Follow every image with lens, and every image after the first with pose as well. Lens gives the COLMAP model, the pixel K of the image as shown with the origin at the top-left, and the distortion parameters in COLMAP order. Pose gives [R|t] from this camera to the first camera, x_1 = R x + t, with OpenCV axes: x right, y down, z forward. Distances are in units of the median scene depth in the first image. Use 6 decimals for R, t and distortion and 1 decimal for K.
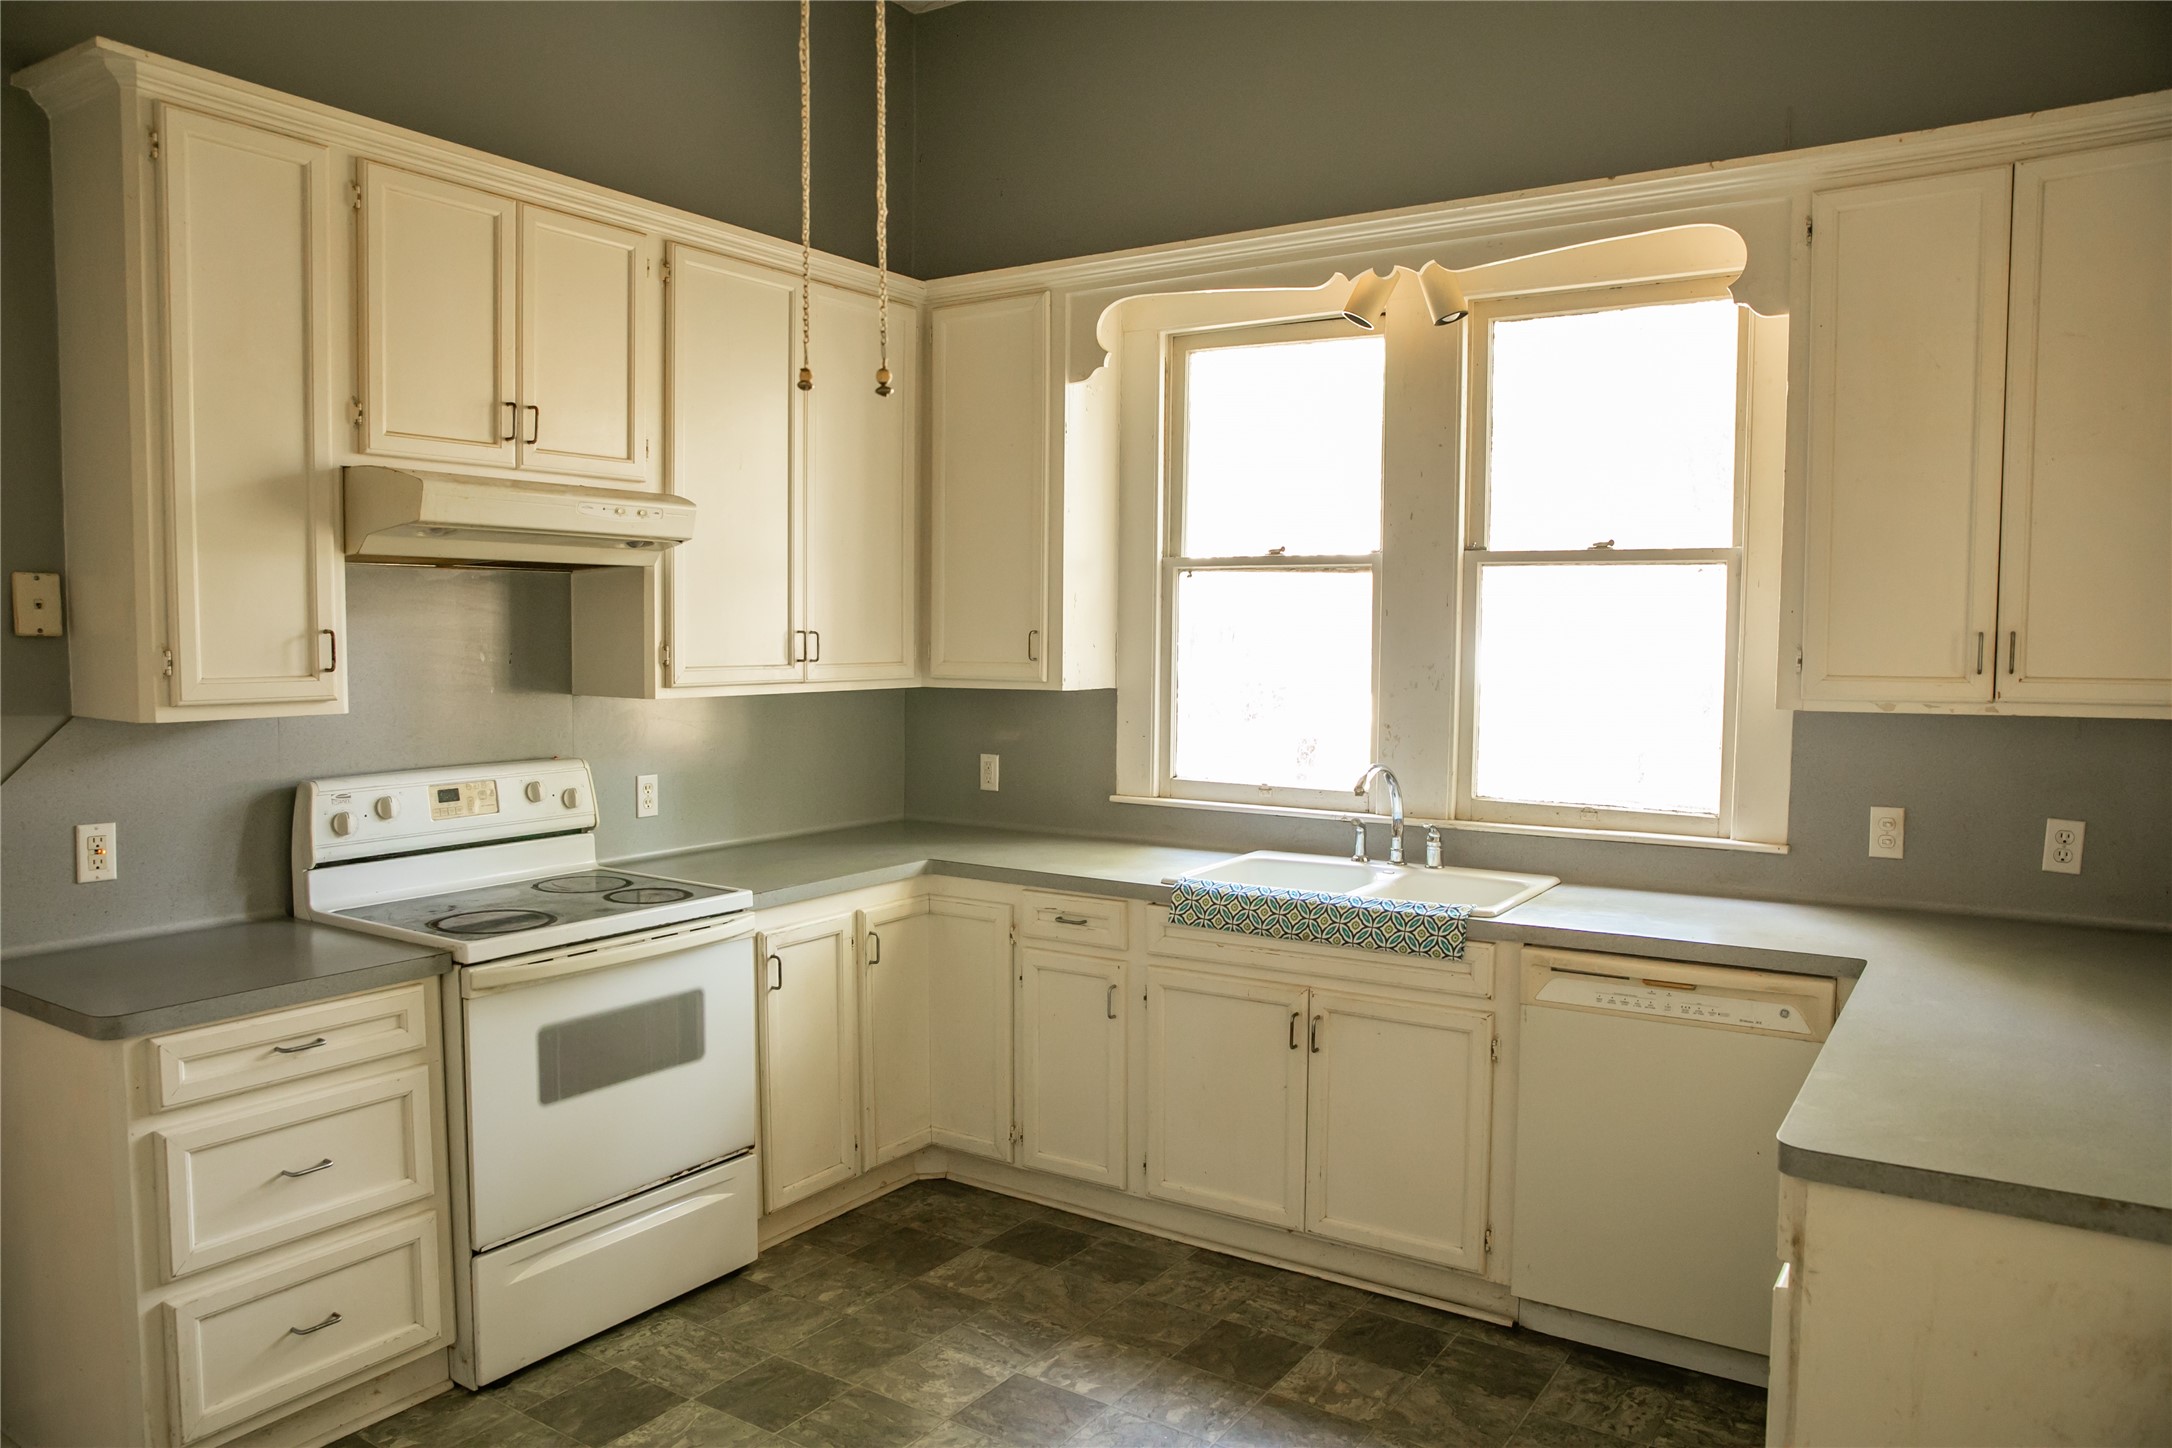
lens RADIAL K [[1502.3, 0, 1081.9], [0, 1502.3, 740.9], [0, 0, 1]] dist [-0.107736, 0.082277]
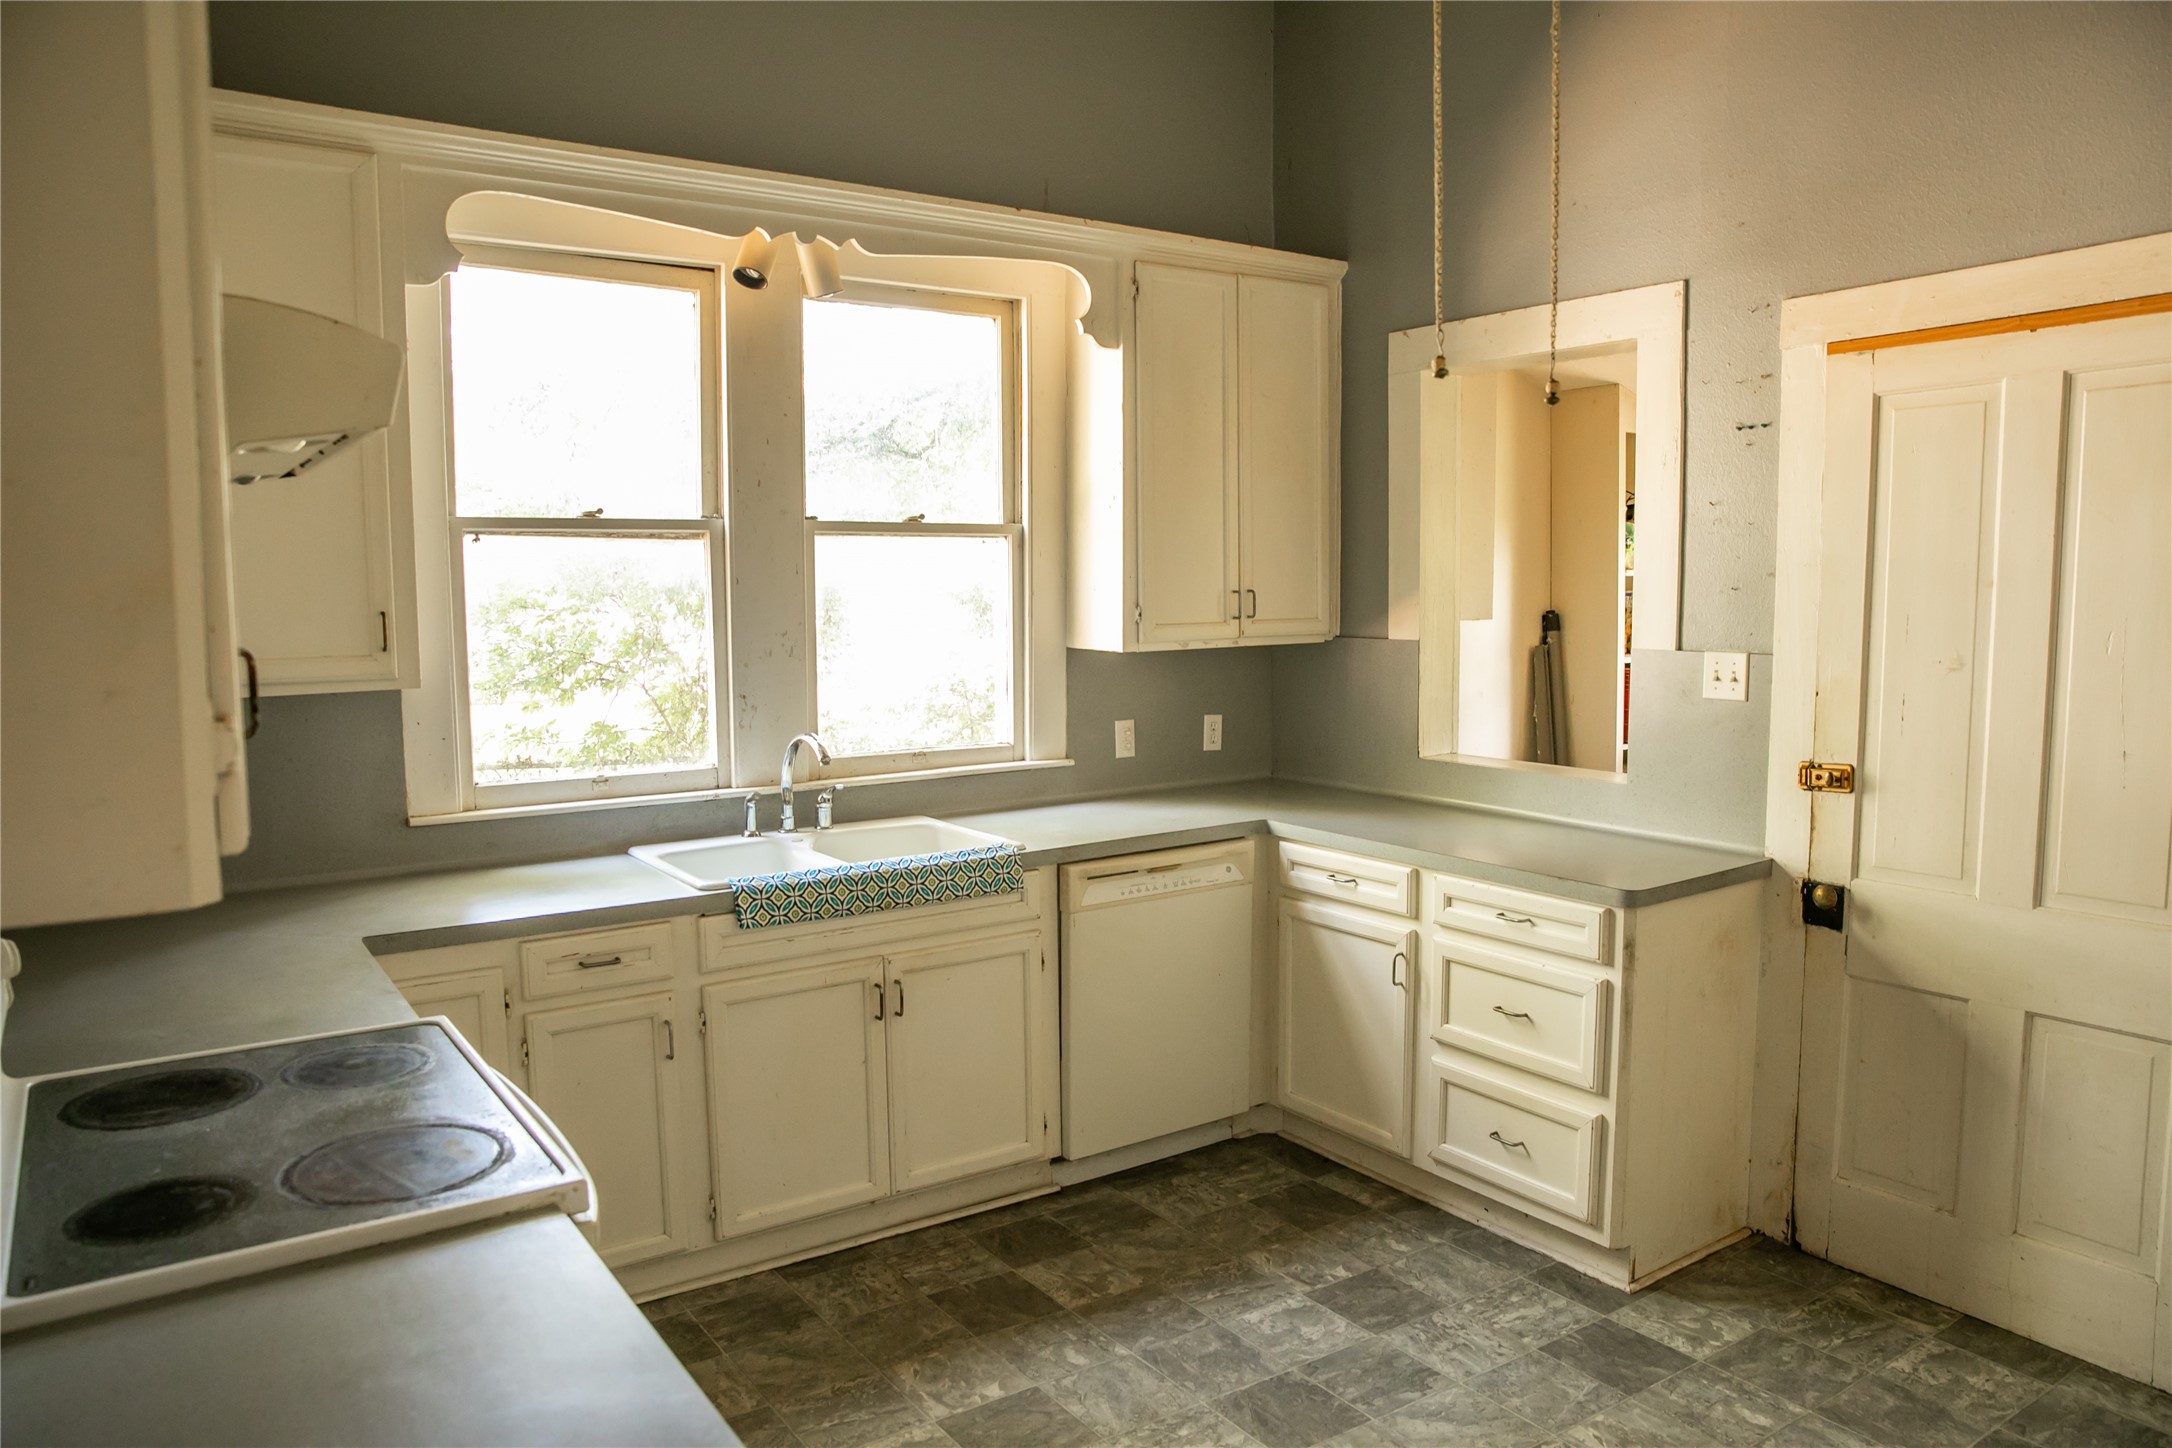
lens RADIAL K [[1502.3, 0, 1081.9], [0, 1502.3, 740.9], [0, 0, 1]] dist [-0.107736, 0.082277]
pose [[0.362351, -0.107342, 0.925840, -0.708016], [0.077278, 0.993386, 0.084928, -0.053395], [-0.928832, 0.040774, 0.368250, 0.491489]]
